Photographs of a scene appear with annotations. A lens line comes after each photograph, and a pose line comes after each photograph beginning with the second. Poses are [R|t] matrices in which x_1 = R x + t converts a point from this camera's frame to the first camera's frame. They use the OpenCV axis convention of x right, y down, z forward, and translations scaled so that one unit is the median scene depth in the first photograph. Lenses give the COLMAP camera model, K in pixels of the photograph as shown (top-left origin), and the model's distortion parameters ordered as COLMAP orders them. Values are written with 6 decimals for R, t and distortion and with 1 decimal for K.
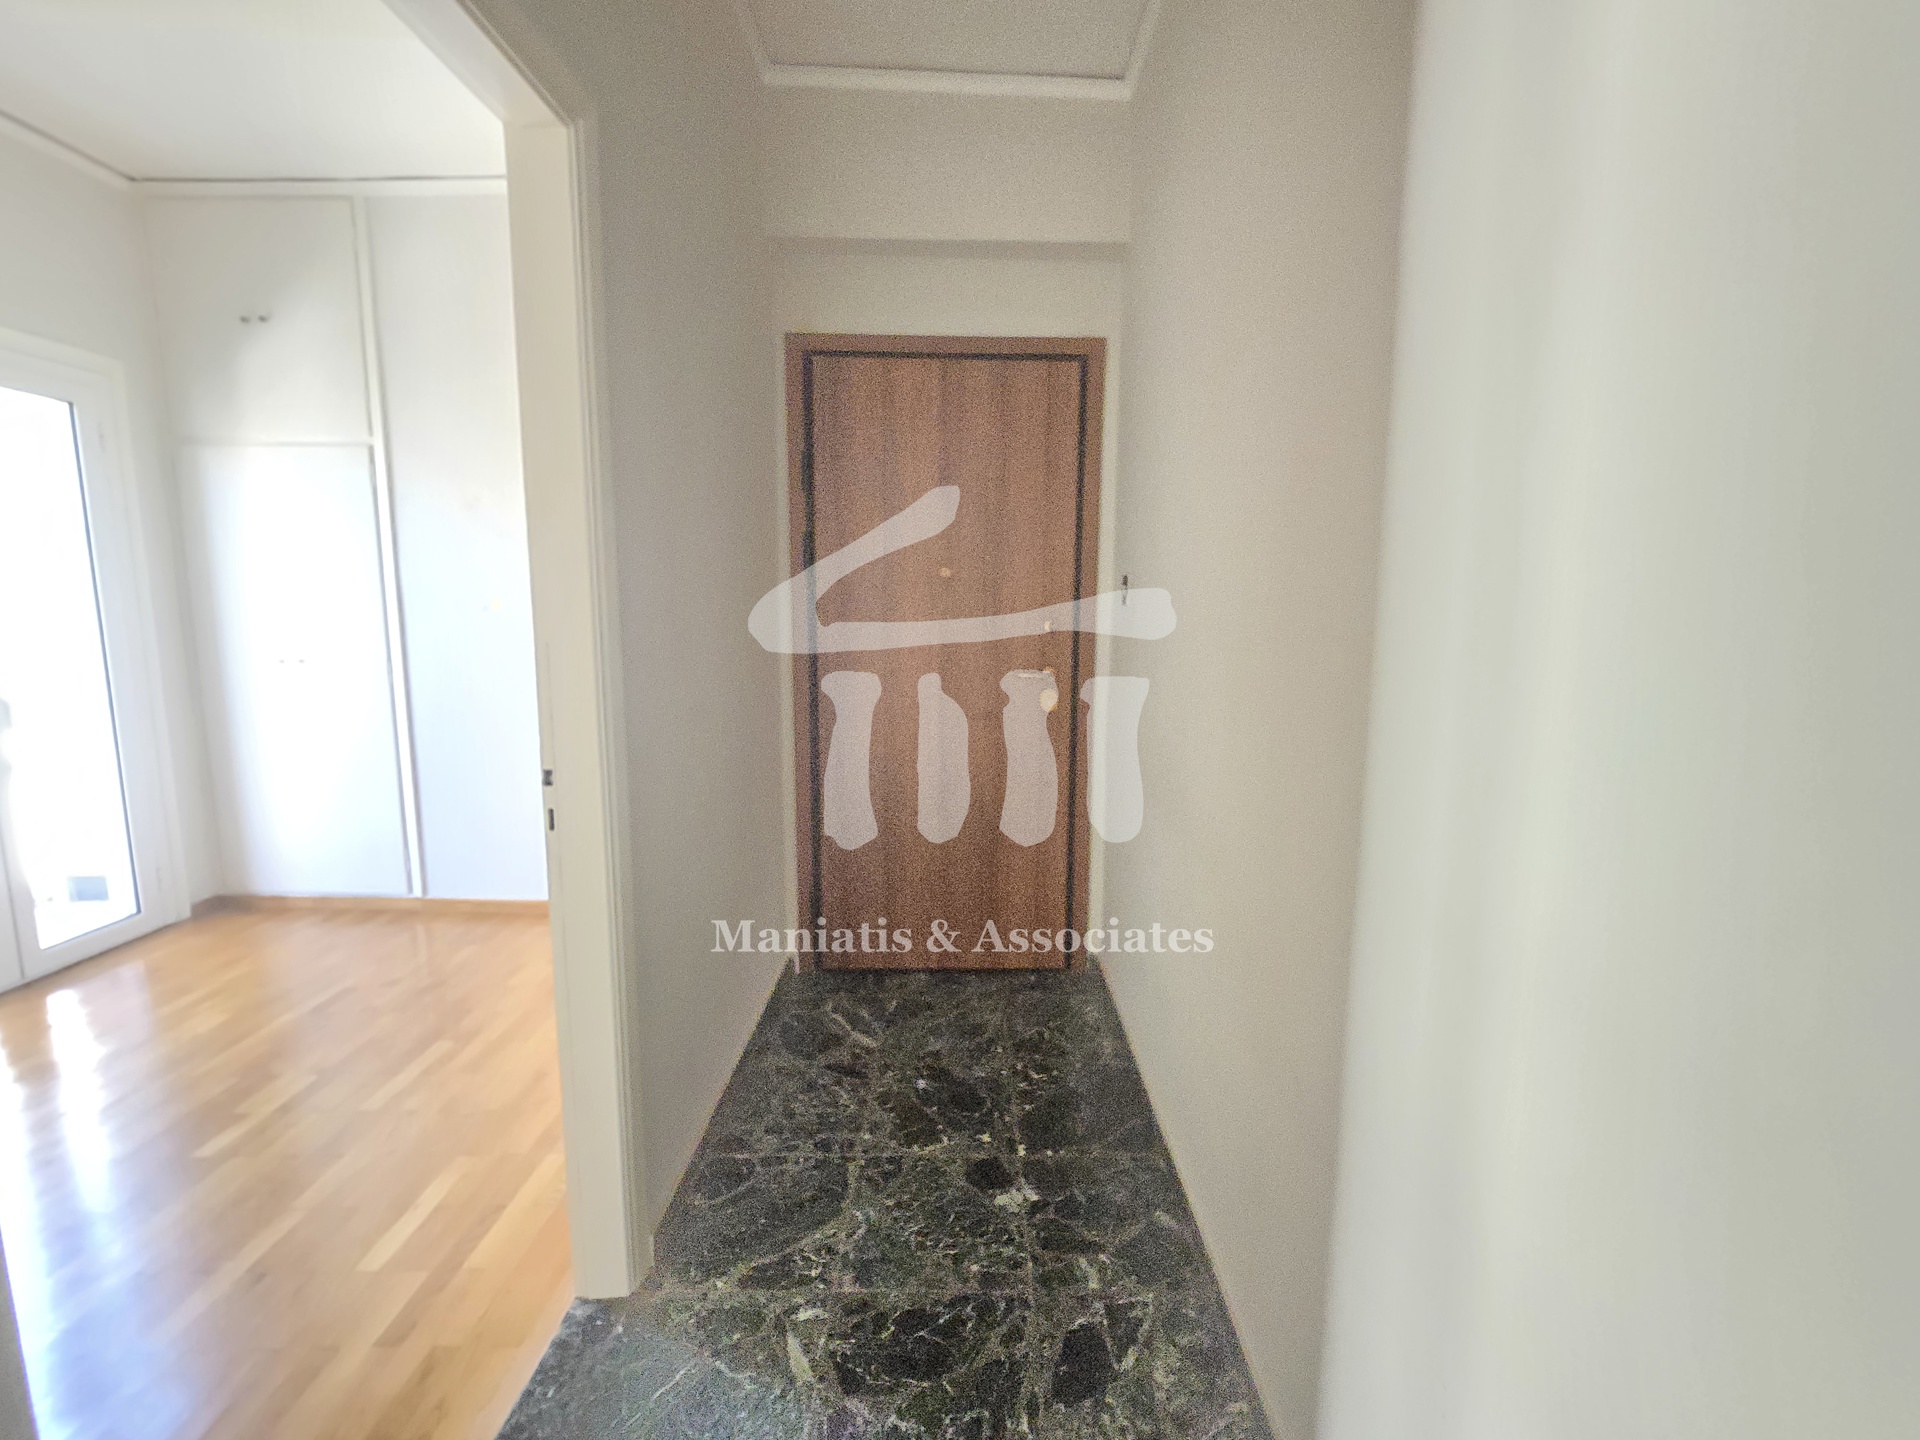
lens RADIAL K [[779.1, 0, 956.9], [0, 779.1, 709.0], [0, 0, 1]] dist [-0.000252, -0.000363]
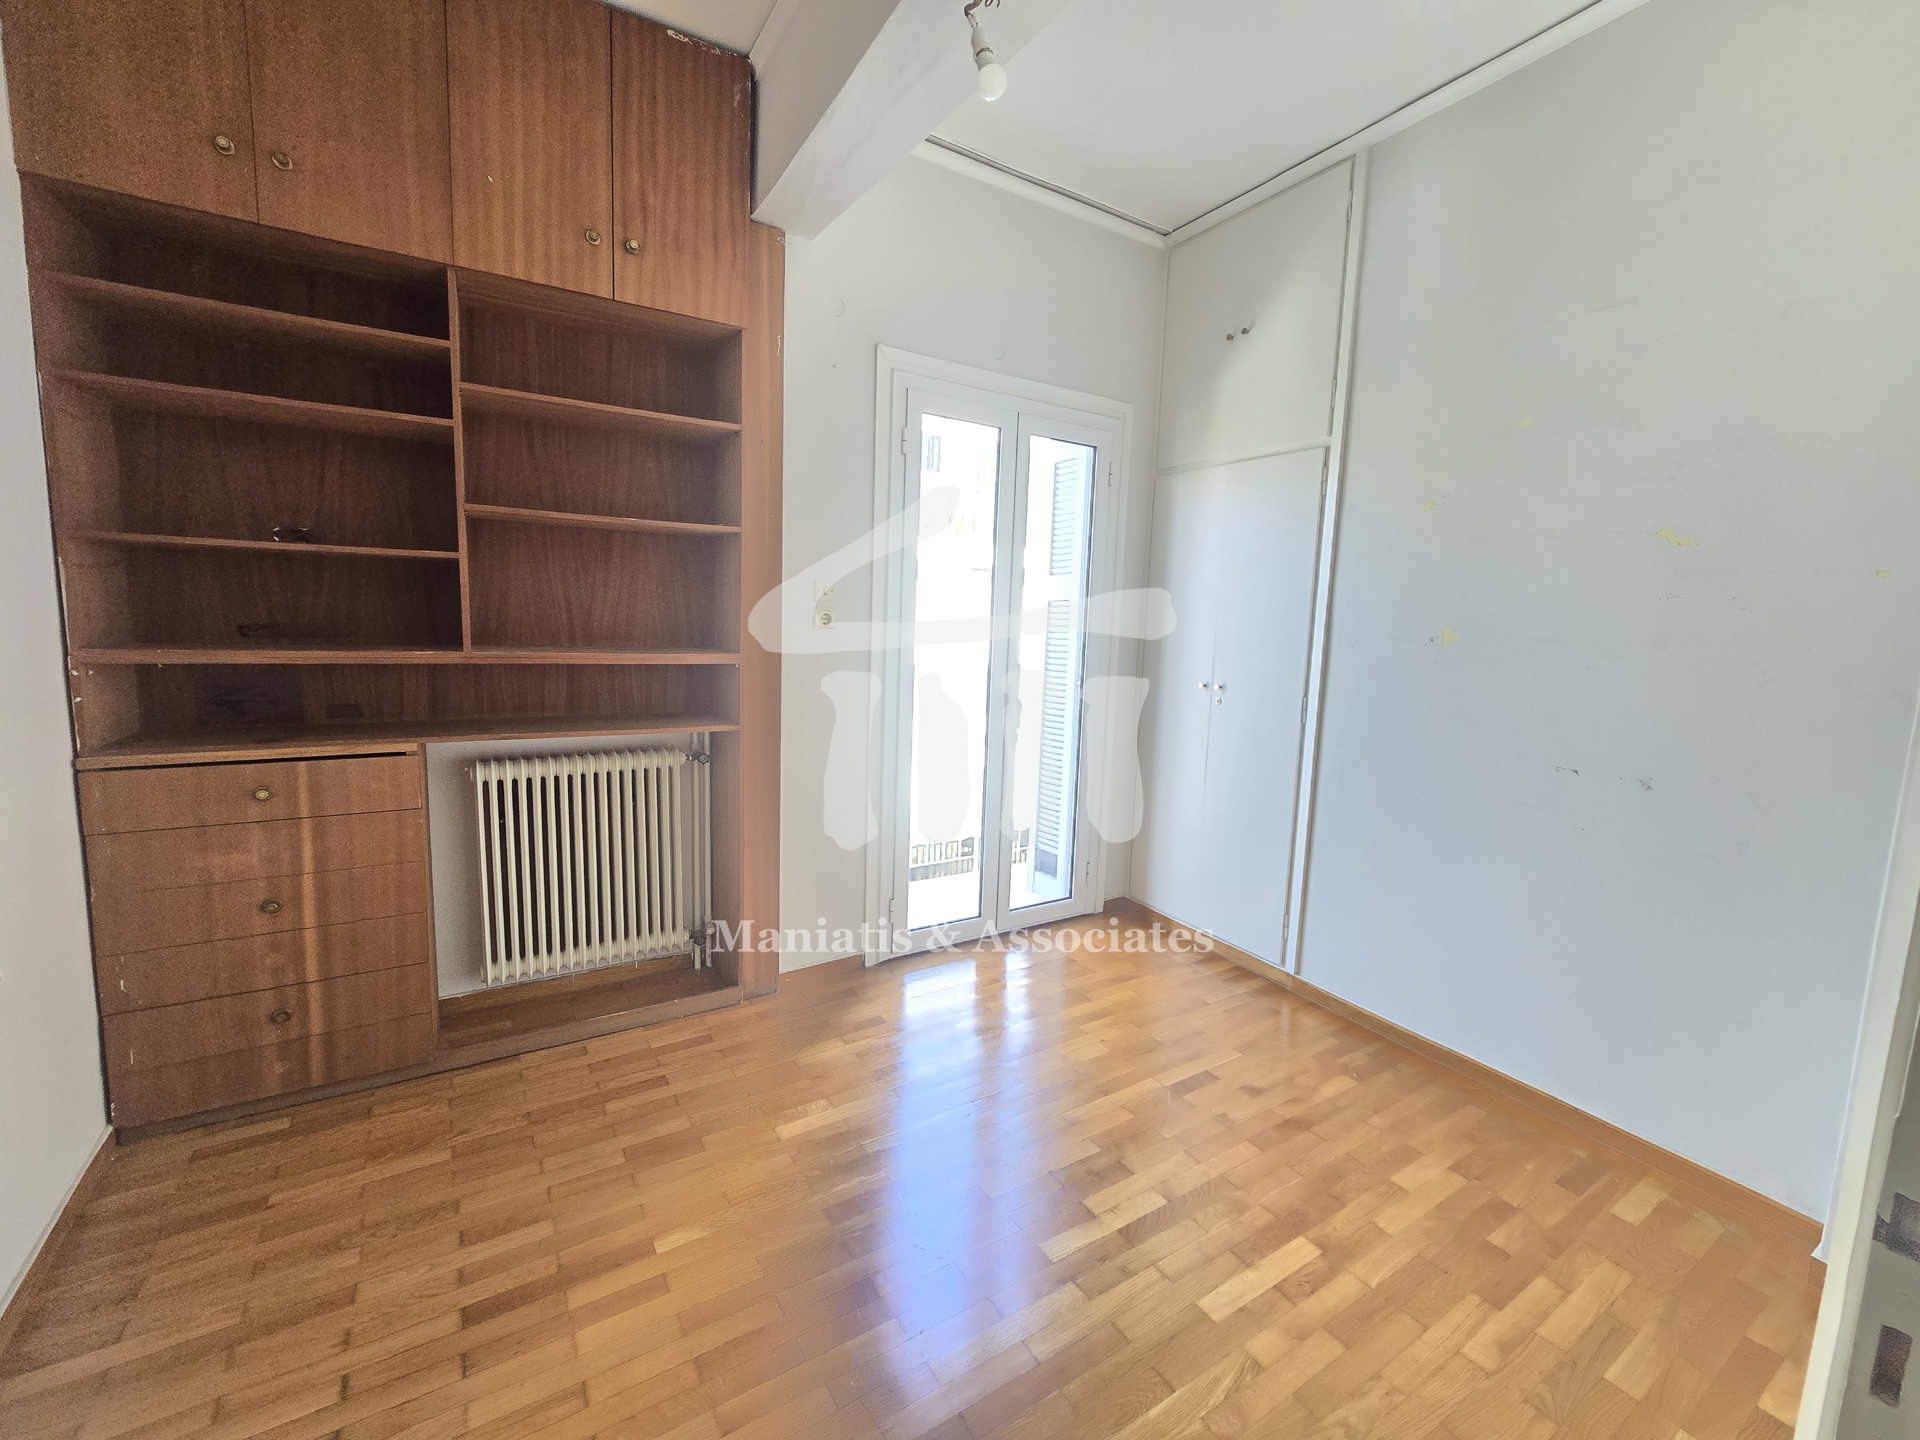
lens RADIAL K [[777.8, 0, 958.2], [0, 777.8, 708.8], [0, 0, 1]] dist [-0.000322, 0.000076]
pose [[0.523678, 0.103265, -0.845635, -0.238842], [-0.143836, 0.989093, 0.031710, -0.024784], [0.839686, 0.105027, 0.532819, 0.263880]]
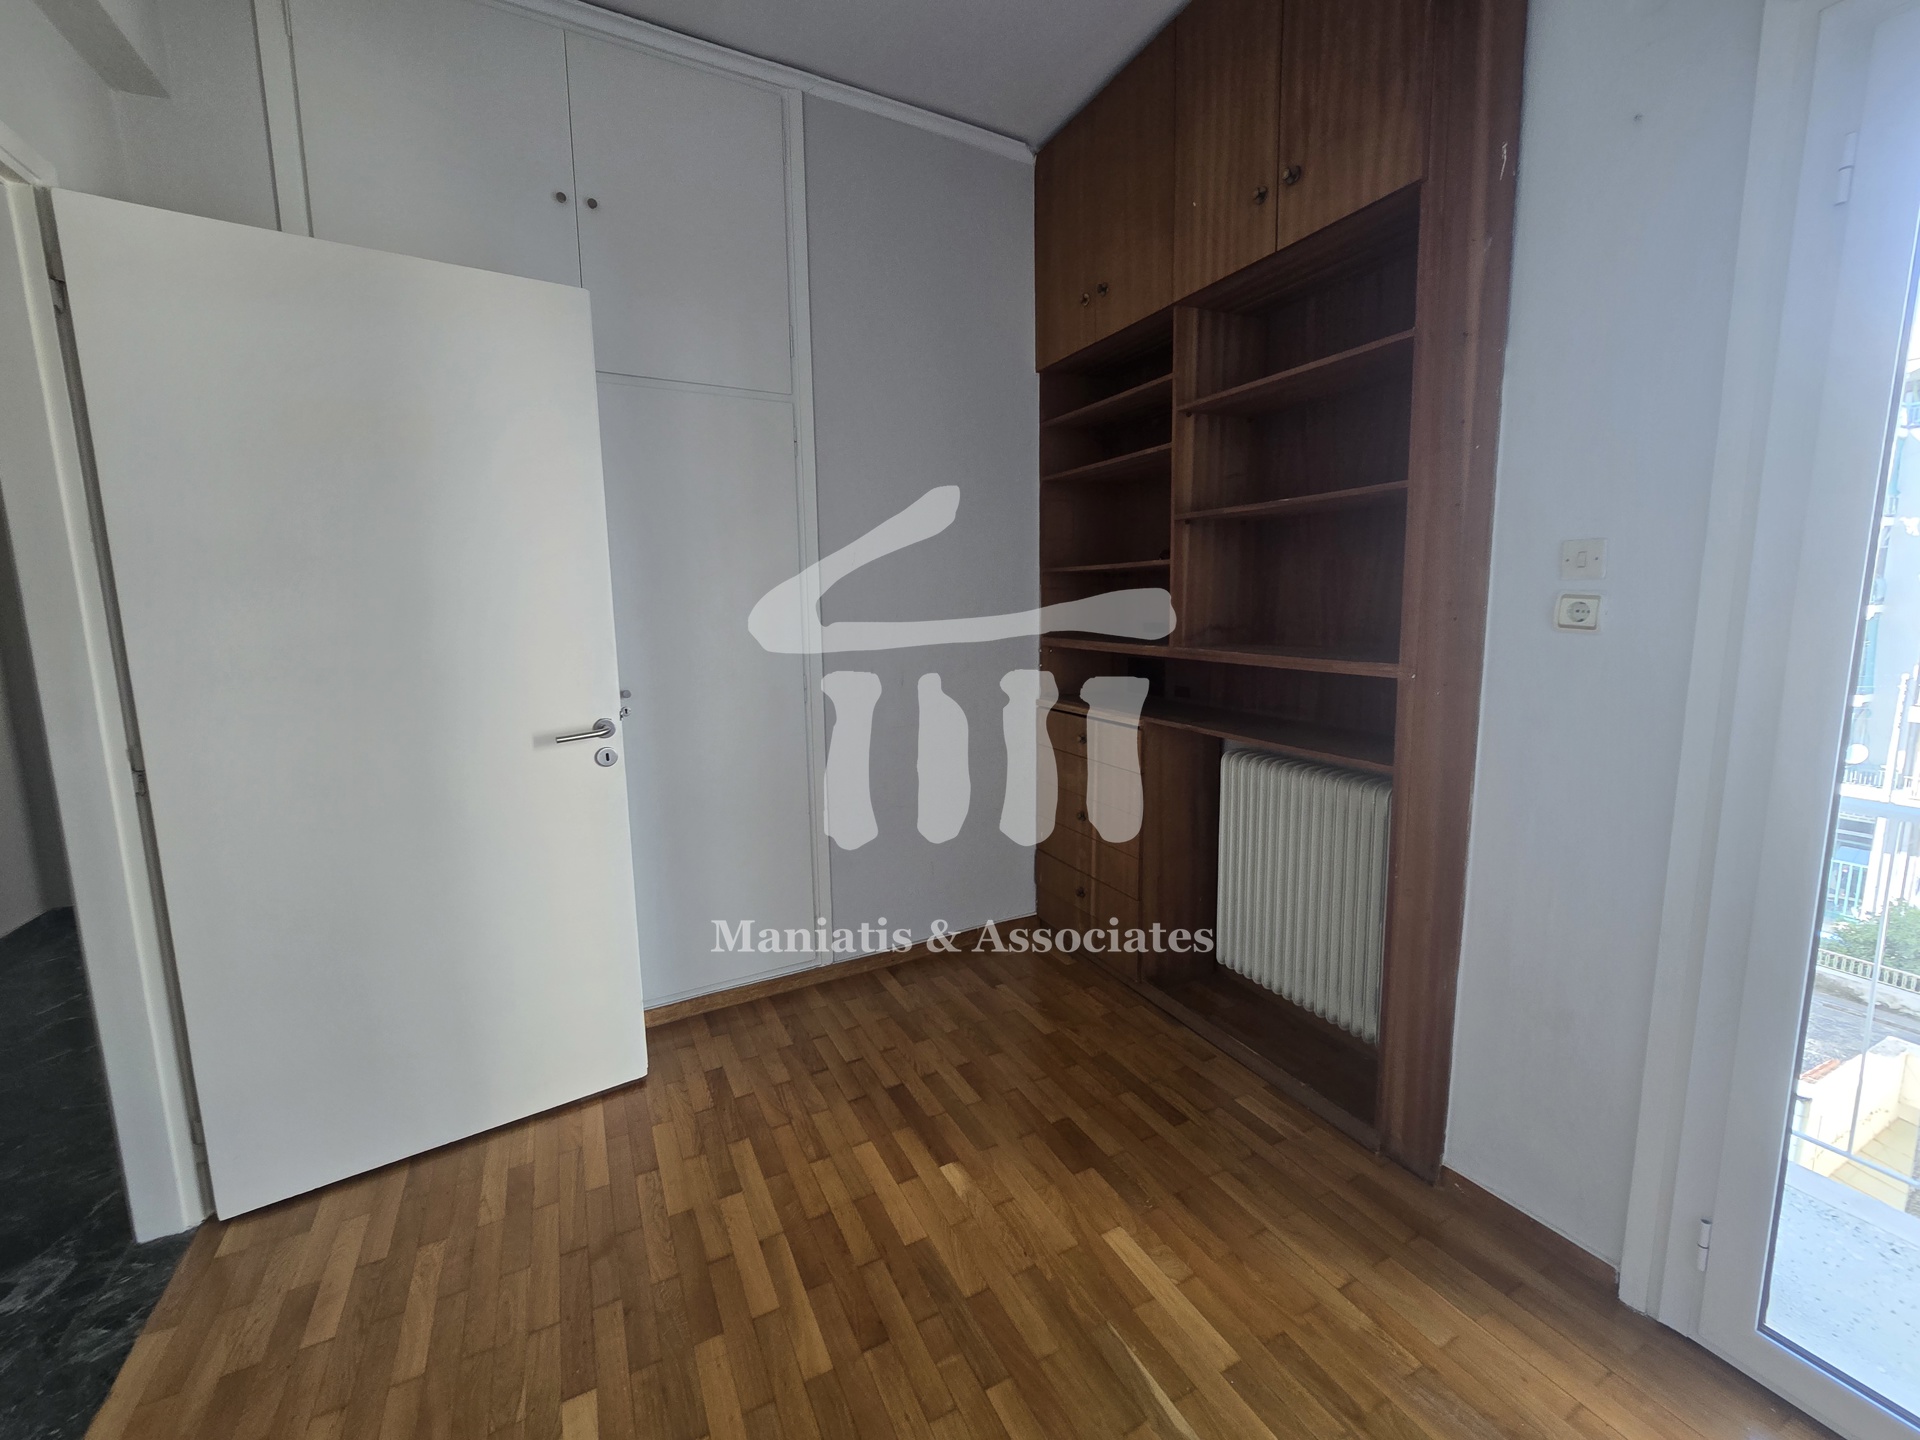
lens RADIAL K [[777.8, 0, 958.2], [0, 777.8, 708.8], [0, 0, 1]] dist [-0.000322, 0.000076]
pose [[-0.889122, 0.057747, -0.454012, -0.395575], [-0.067445, 0.964645, 0.254777, -0.076507], [0.452673, 0.257149, -0.853793, 0.598520]]
